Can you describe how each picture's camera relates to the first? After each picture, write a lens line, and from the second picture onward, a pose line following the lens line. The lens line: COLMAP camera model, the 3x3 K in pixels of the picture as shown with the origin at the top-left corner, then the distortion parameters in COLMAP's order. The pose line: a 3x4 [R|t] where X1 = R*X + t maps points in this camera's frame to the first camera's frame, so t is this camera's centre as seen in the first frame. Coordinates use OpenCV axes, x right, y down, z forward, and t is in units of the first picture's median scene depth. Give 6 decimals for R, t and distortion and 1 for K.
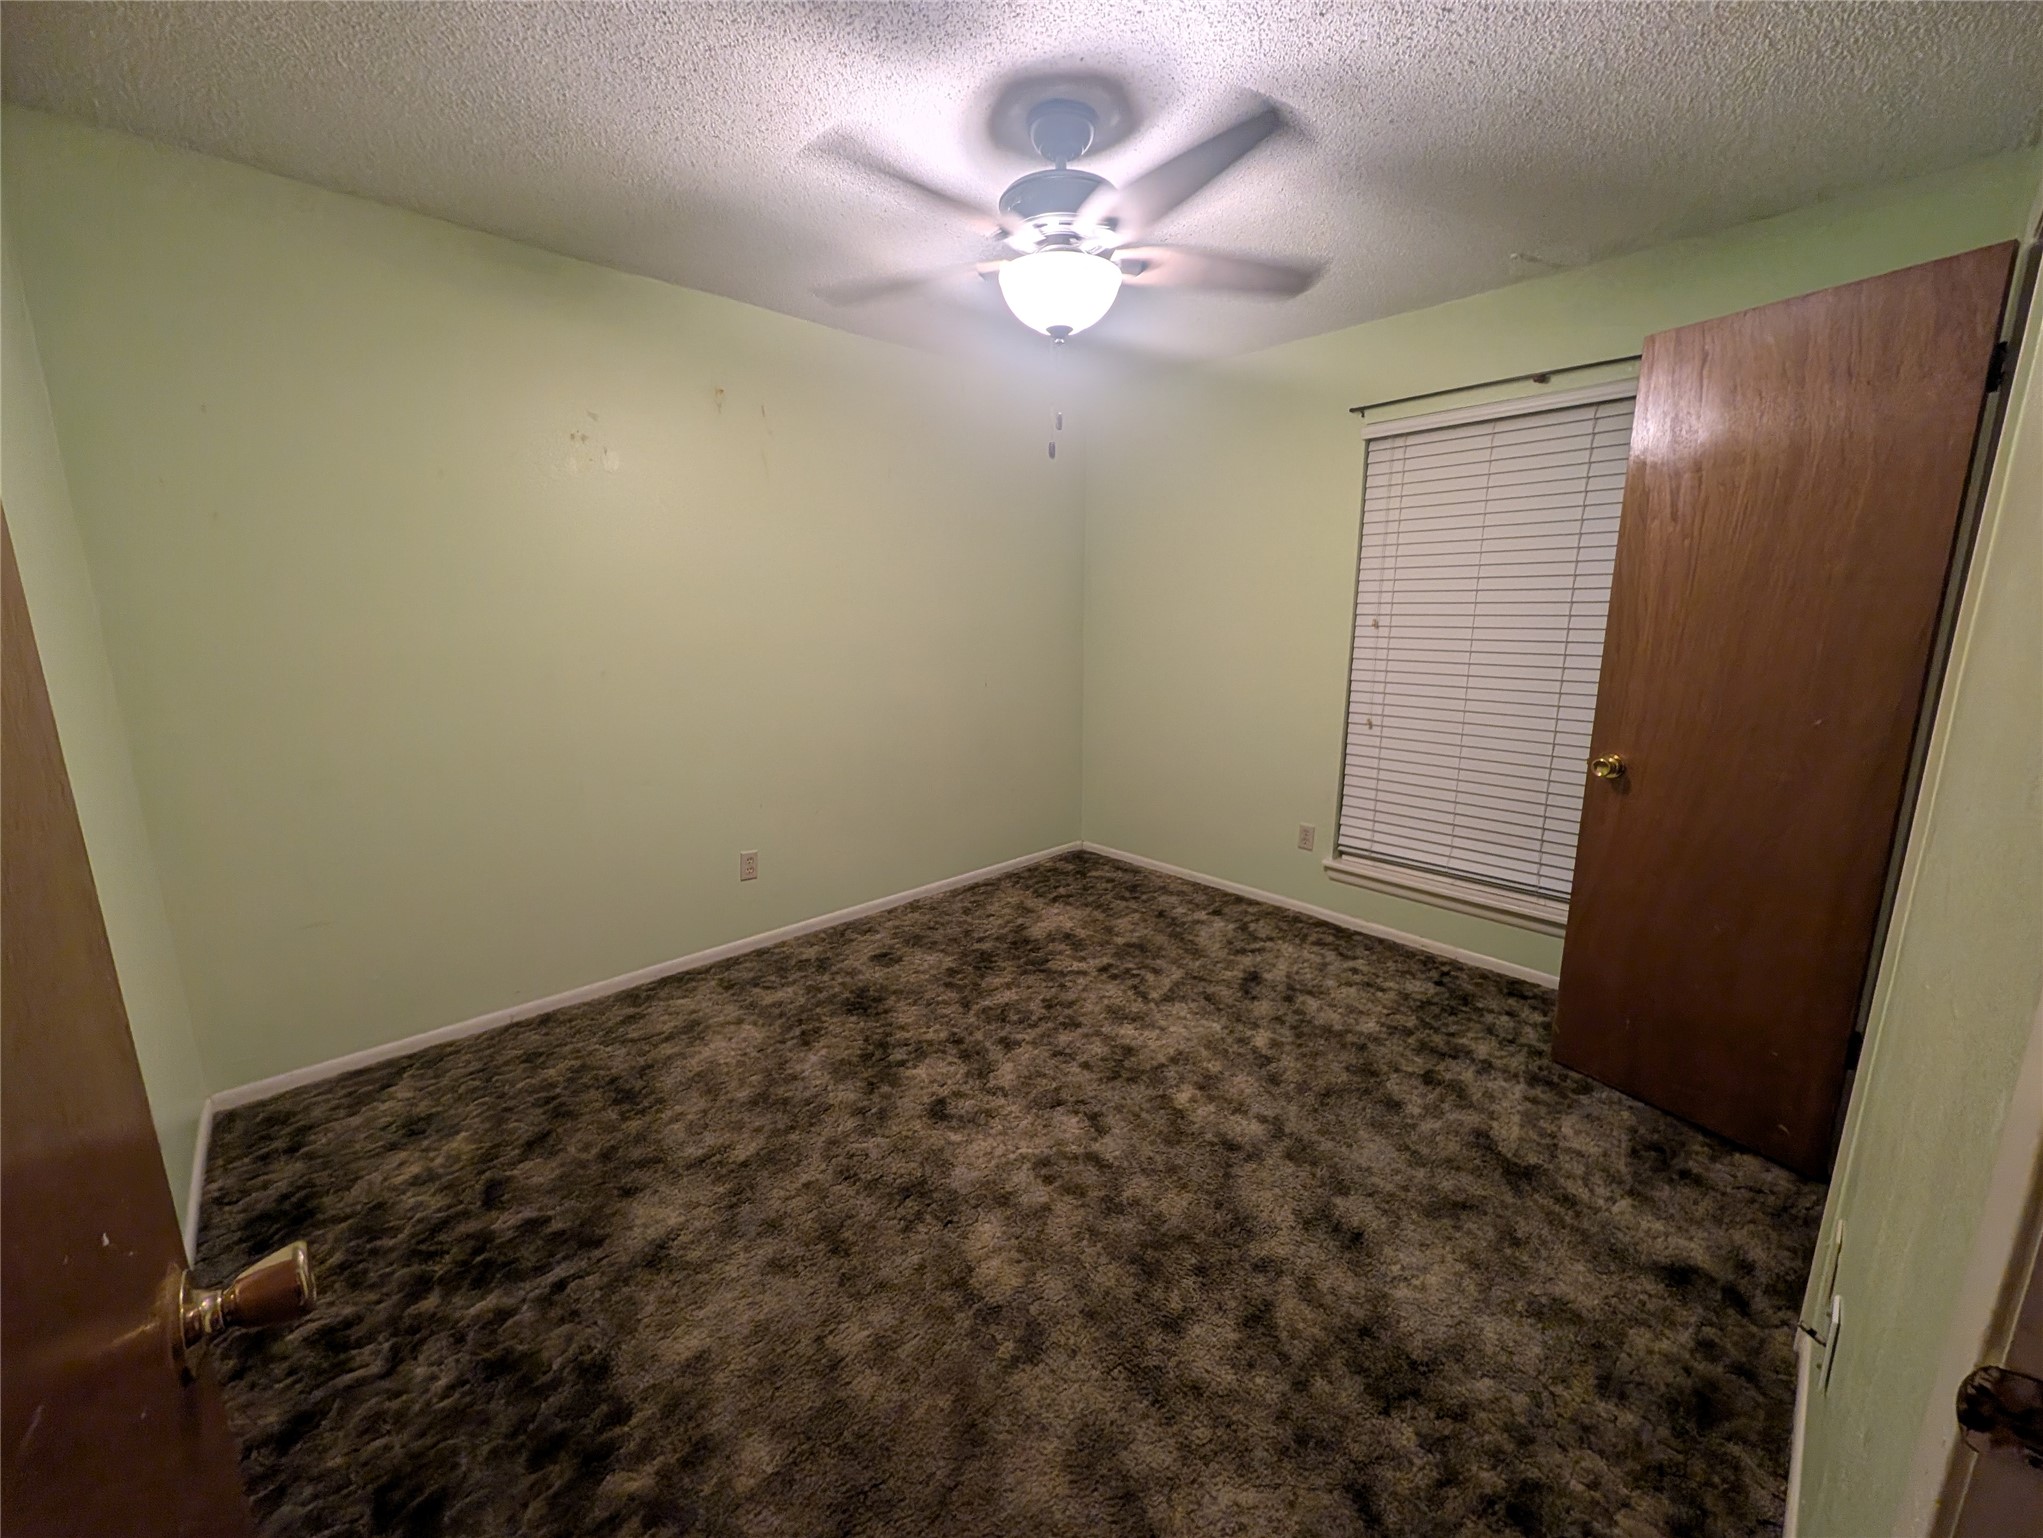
lens RADIAL K [[789.3, 0, 1031.7], [0, 789.3, 764.5], [0, 0, 1]] dist [-0.000171, 0.000392]
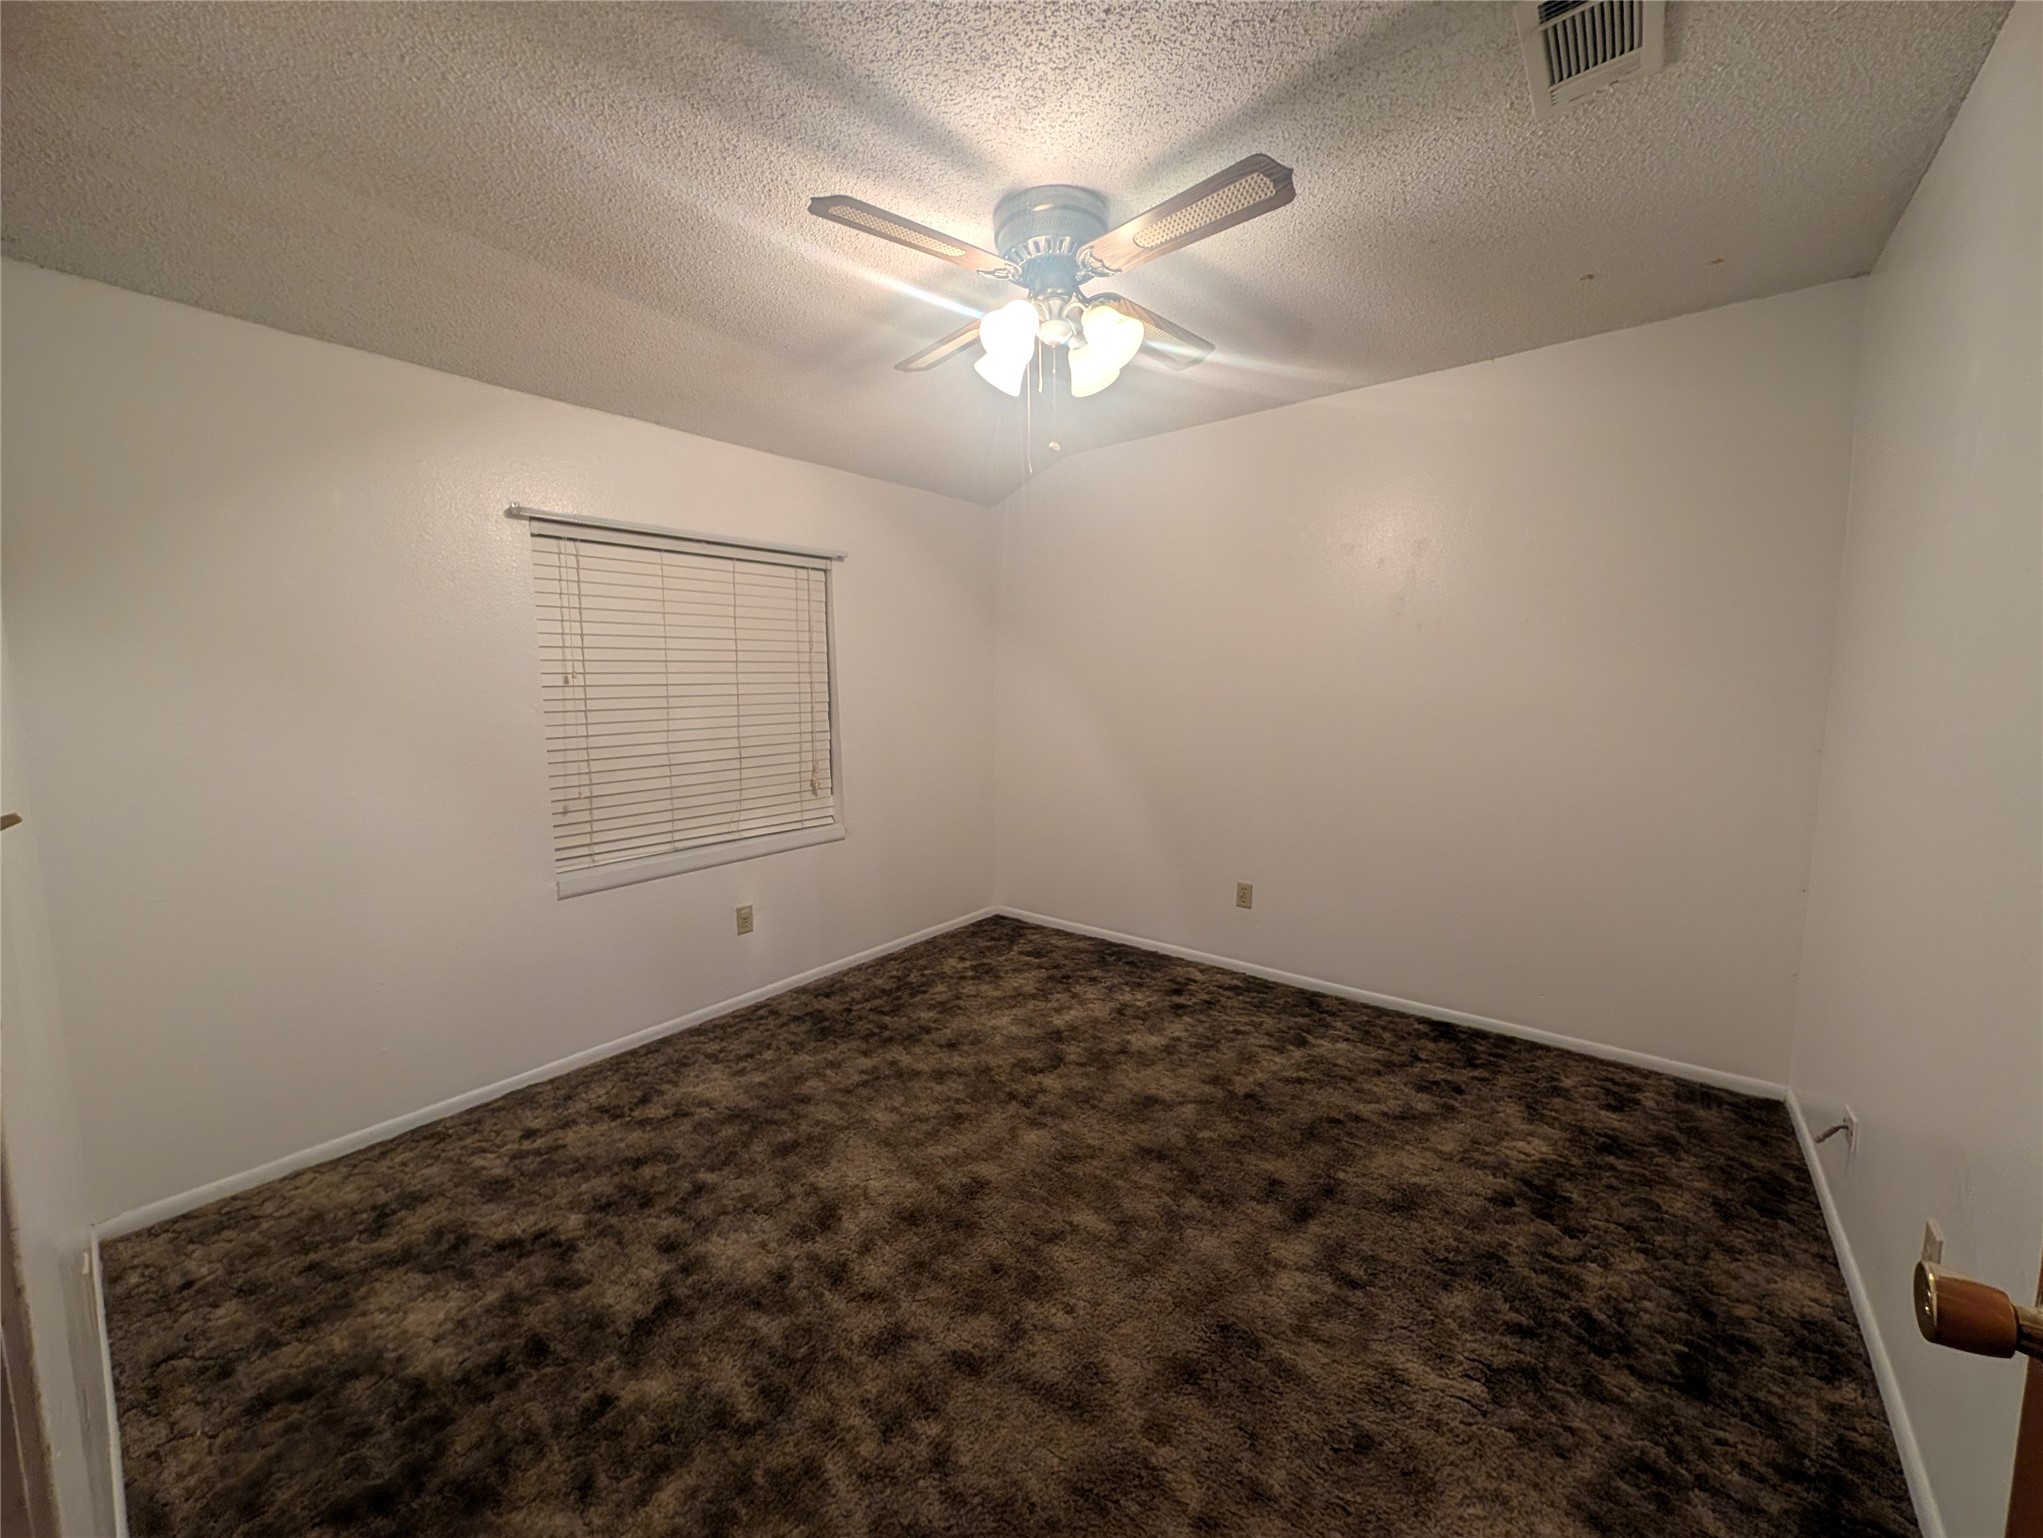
lens RADIAL K [[789.3, 0, 1031.7], [0, 789.3, 764.5], [0, 0, 1]] dist [-0.000171, 0.000392]
pose [[-0.161809, -0.103575, 0.981372, -0.714724], [0.207232, 0.968735, 0.136410, -0.170883], [-0.964818, 0.225443, -0.135286, 1.031452]]
